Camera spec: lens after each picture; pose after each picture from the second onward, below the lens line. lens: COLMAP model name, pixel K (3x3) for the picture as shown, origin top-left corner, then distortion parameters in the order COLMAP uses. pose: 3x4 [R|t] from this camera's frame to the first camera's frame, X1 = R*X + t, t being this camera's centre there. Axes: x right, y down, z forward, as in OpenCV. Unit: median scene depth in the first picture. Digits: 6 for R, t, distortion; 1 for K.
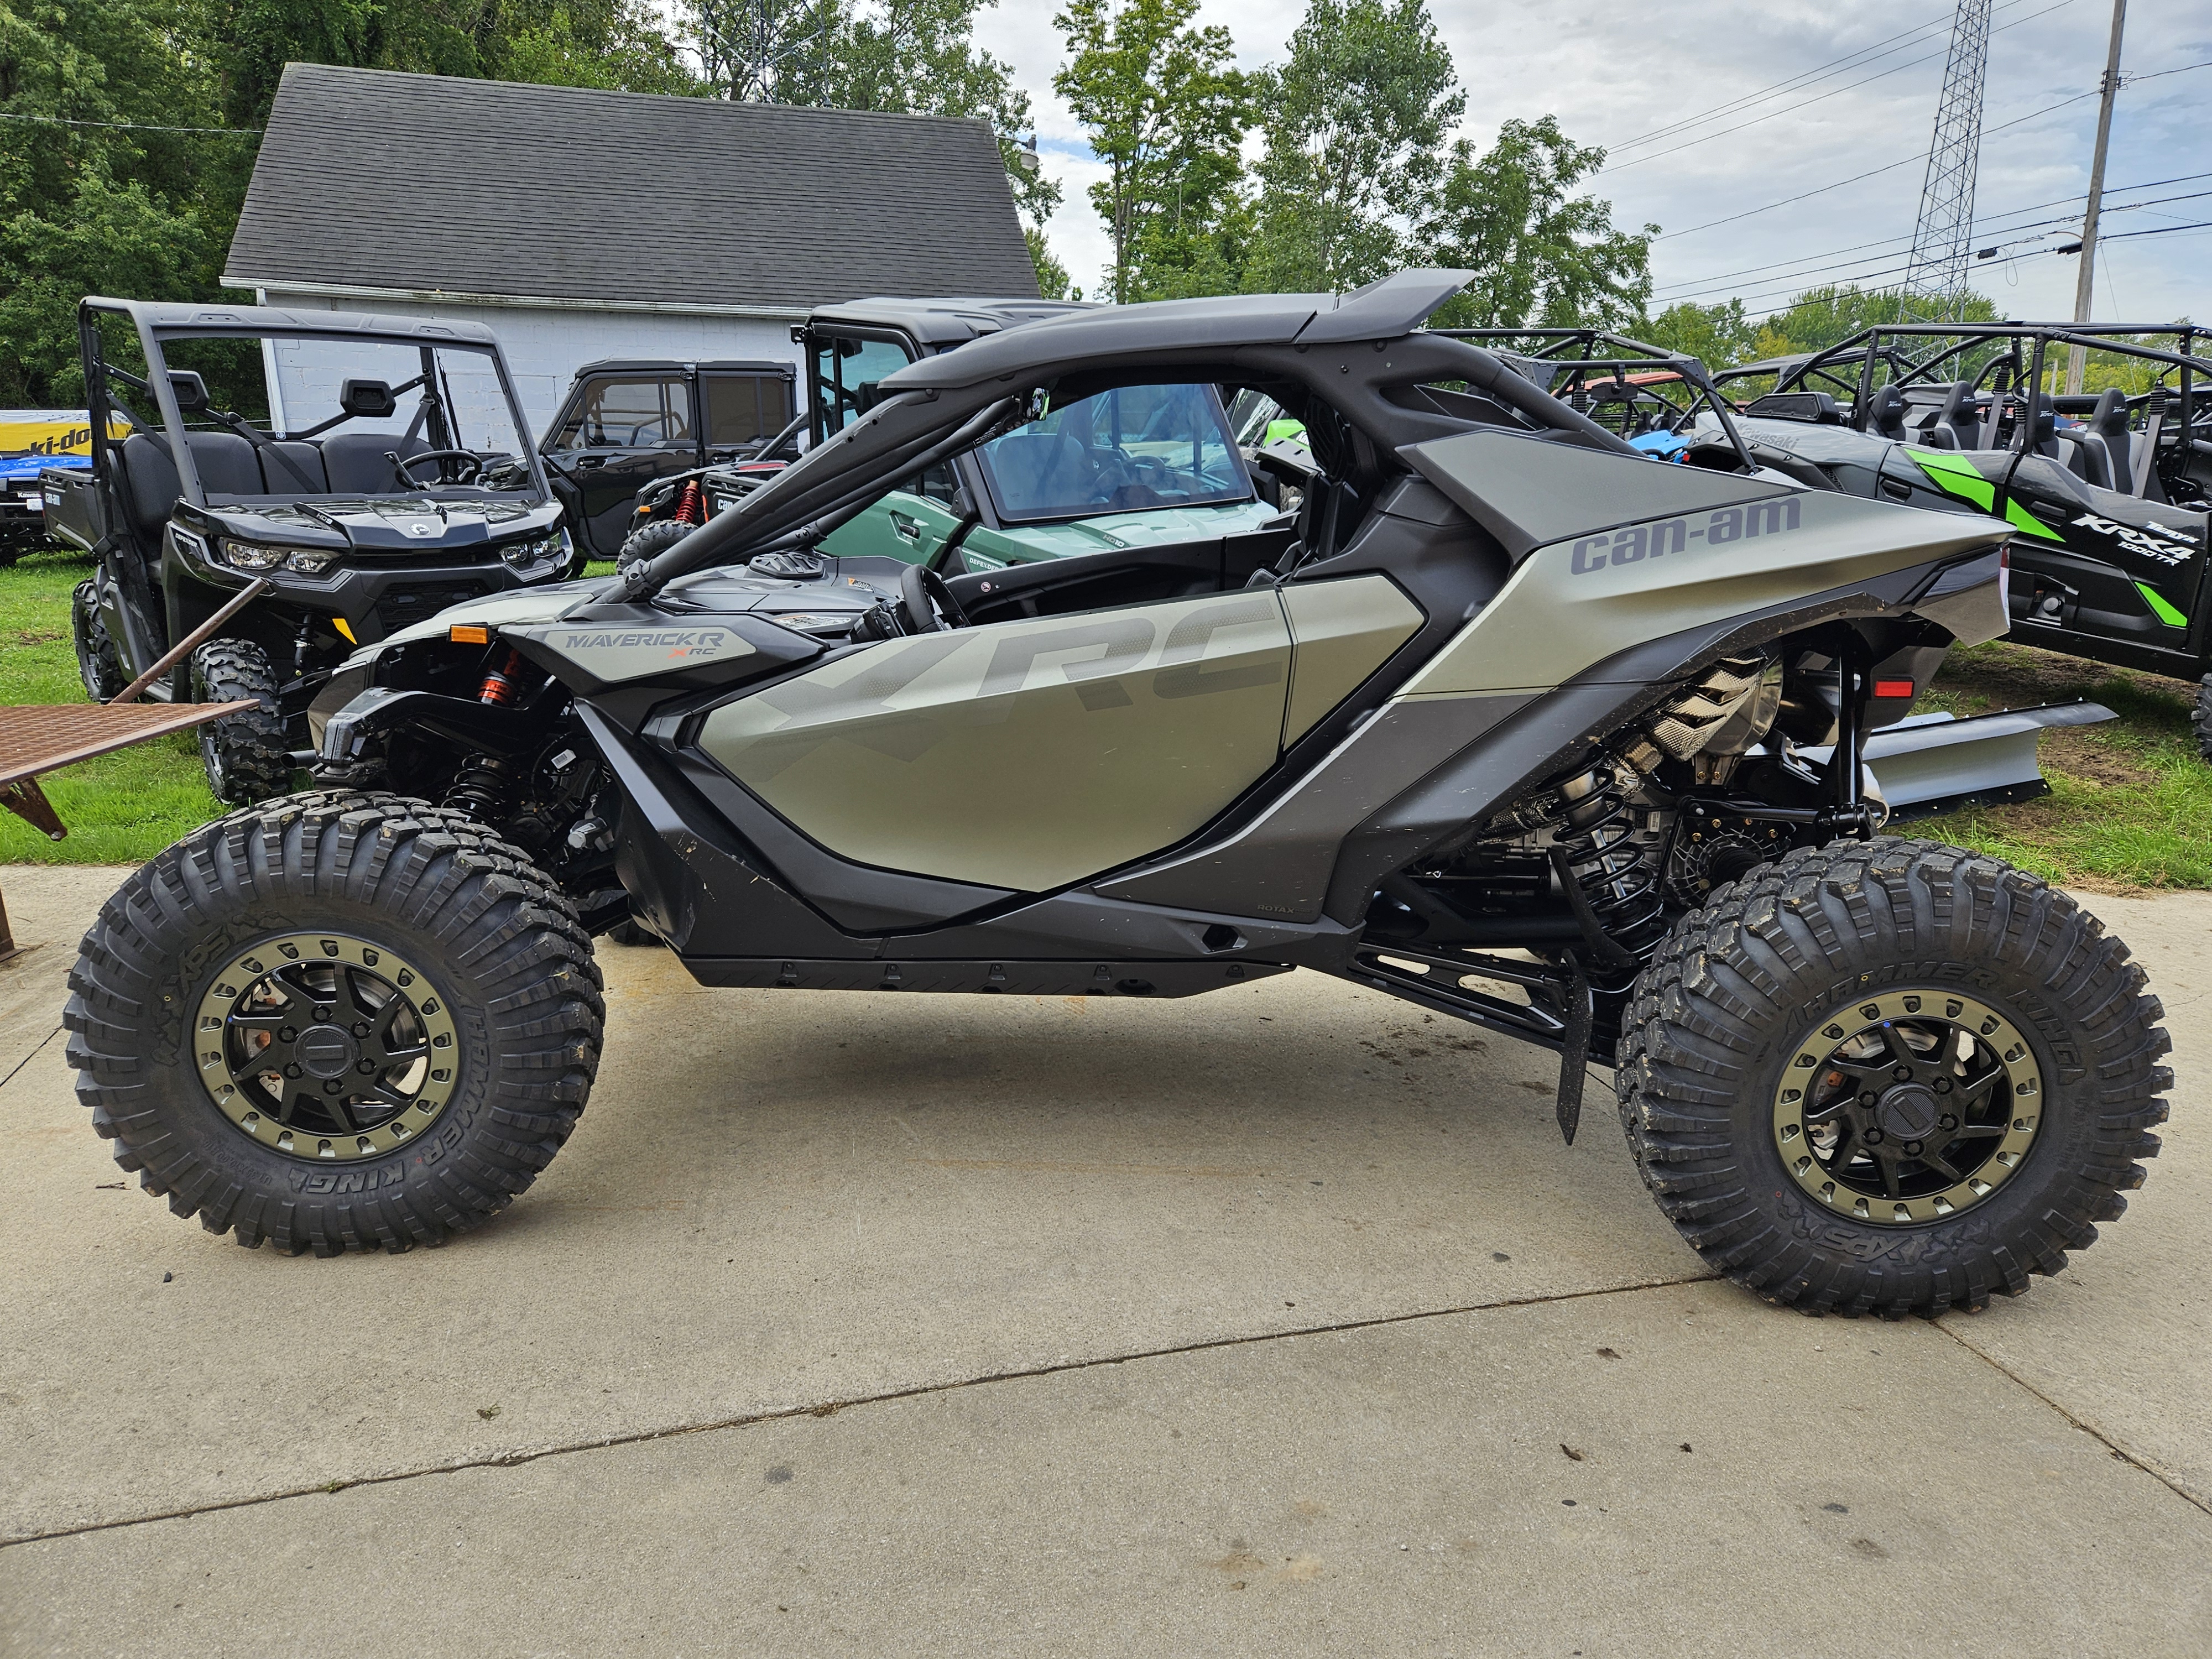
lens RADIAL K [[1508.3, 0, 1113.1], [0, 1508.3, 856.9], [0, 0, 1]] dist [0.050699, 0.000187]
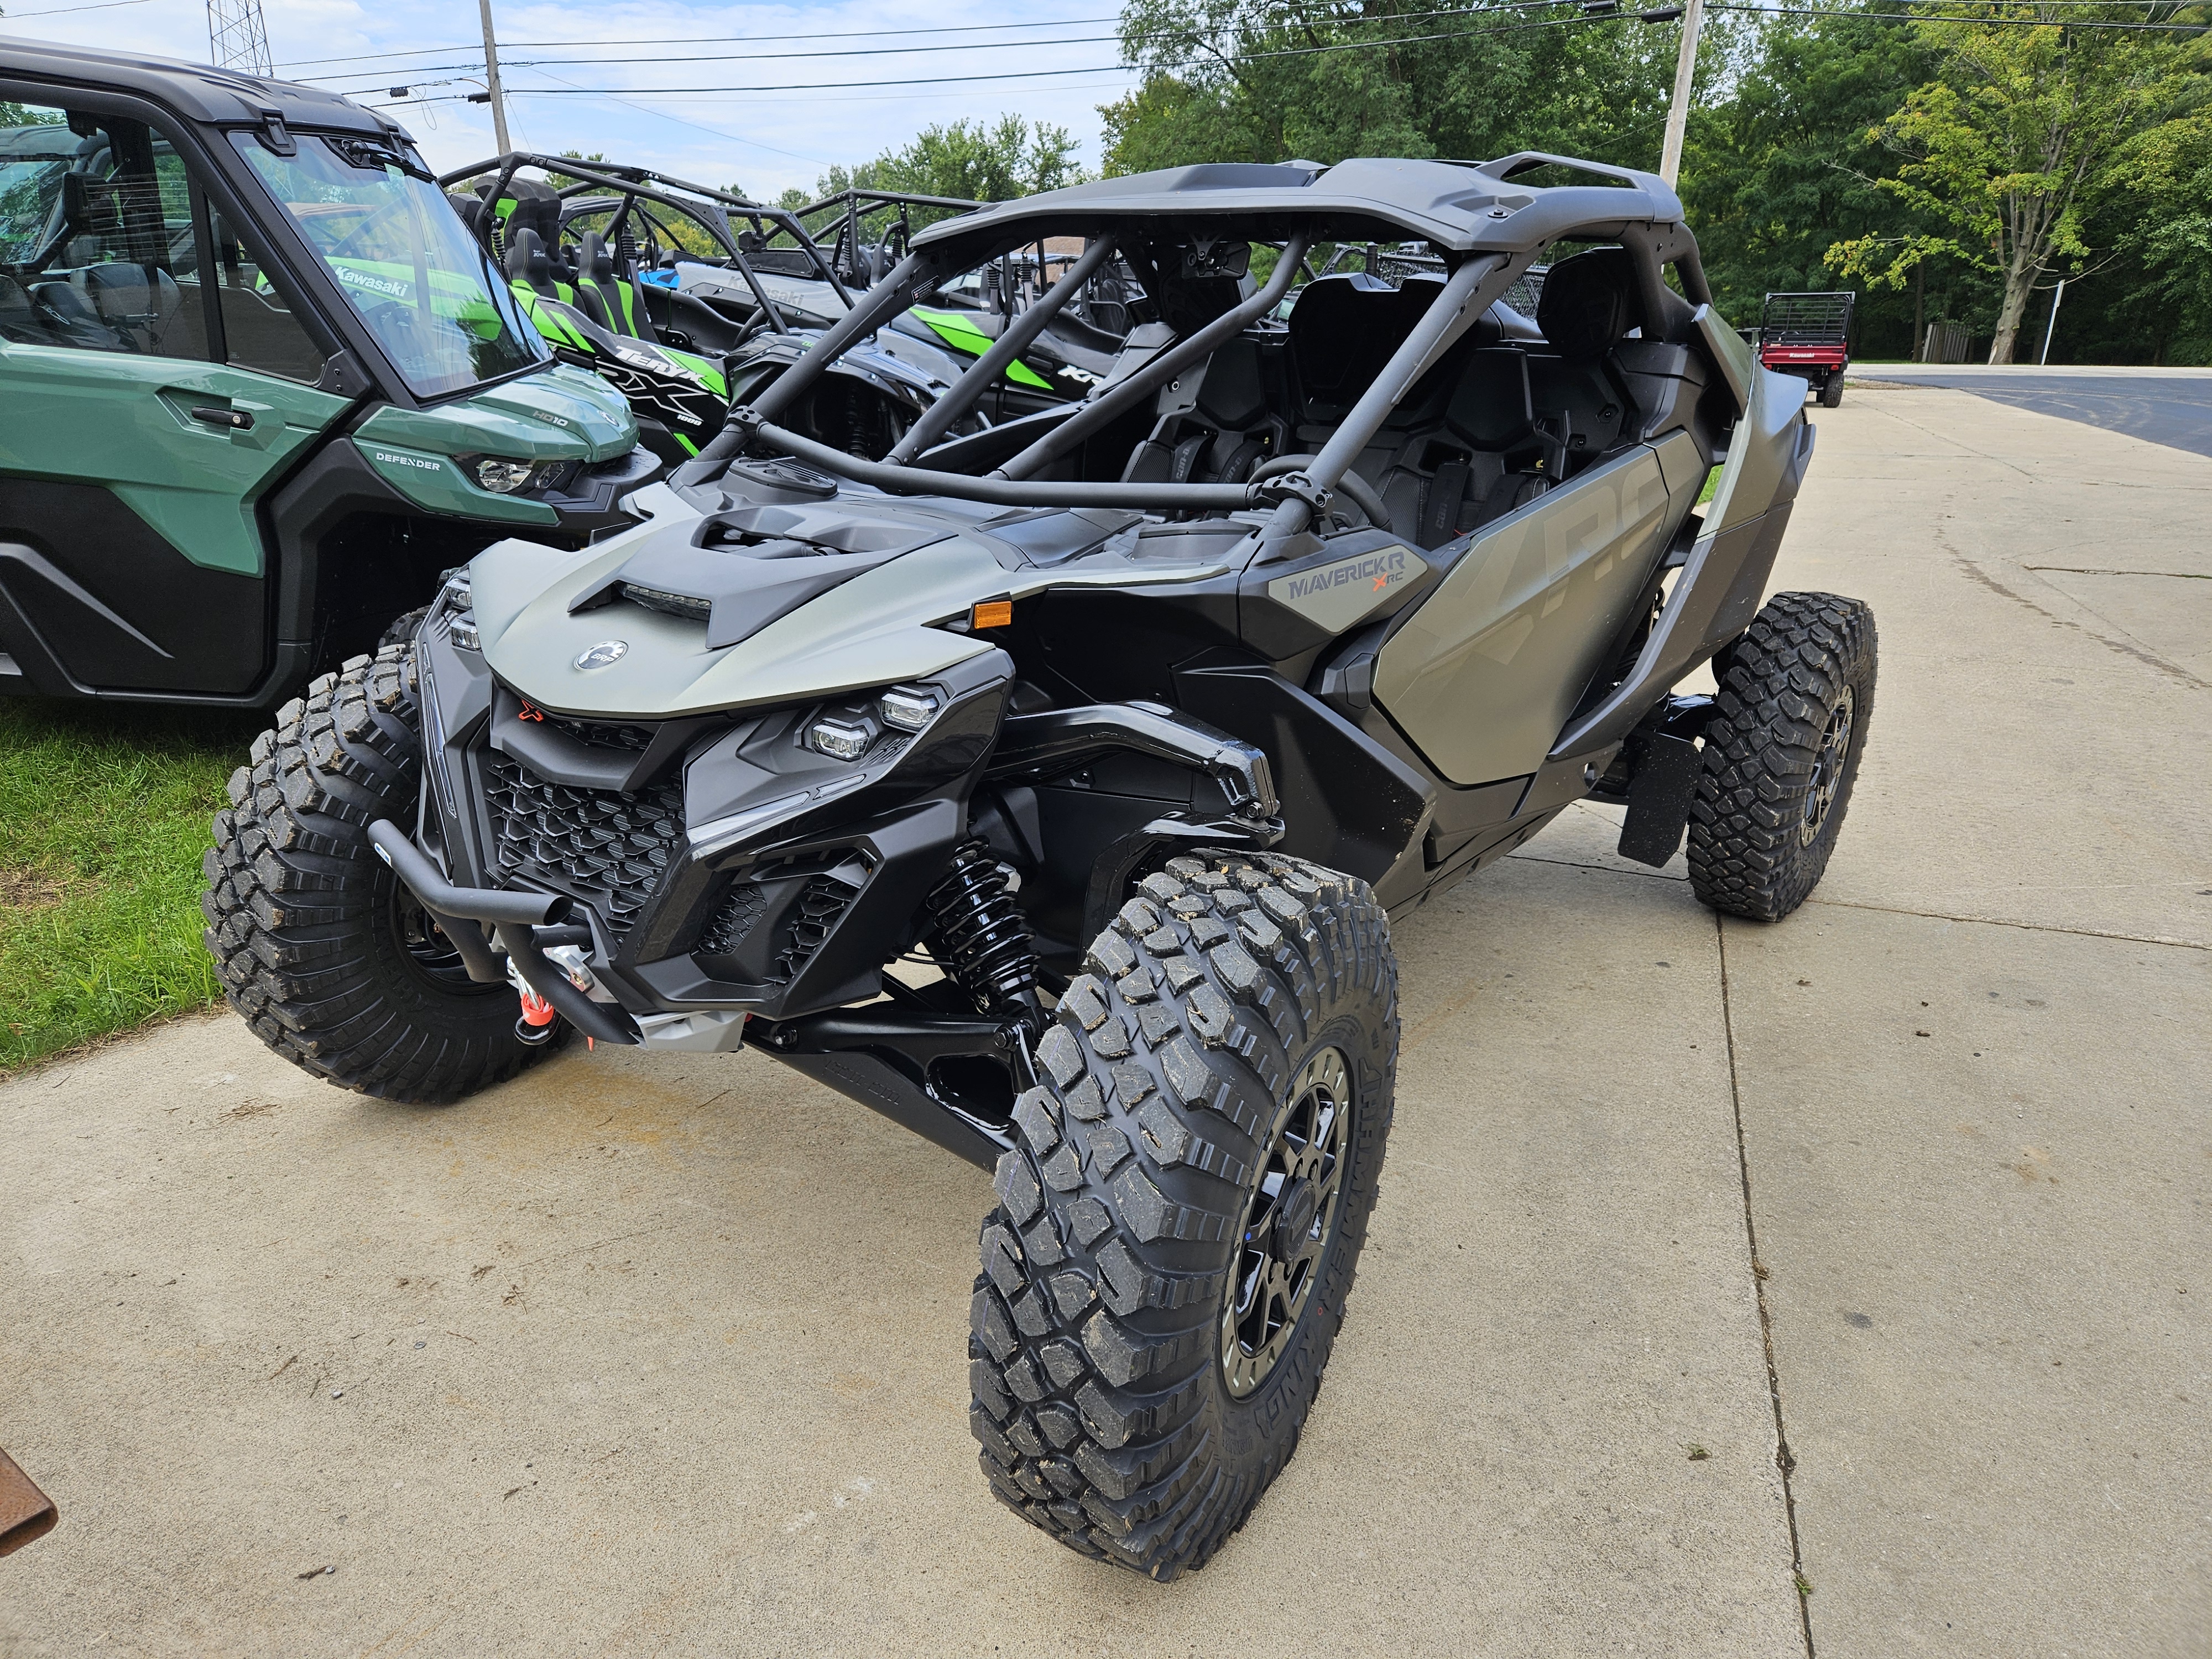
lens RADIAL K [[1508.3, 0, 1113.1], [0, 1508.3, 856.9], [0, 0, 1]] dist [0.050699, 0.000187]
pose [[0.552594, -0.277772, 0.785800, -0.518343], [0.200916, 0.959420, 0.197855, -0.091147], [-0.808871, 0.048547, 0.585979, 0.320658]]
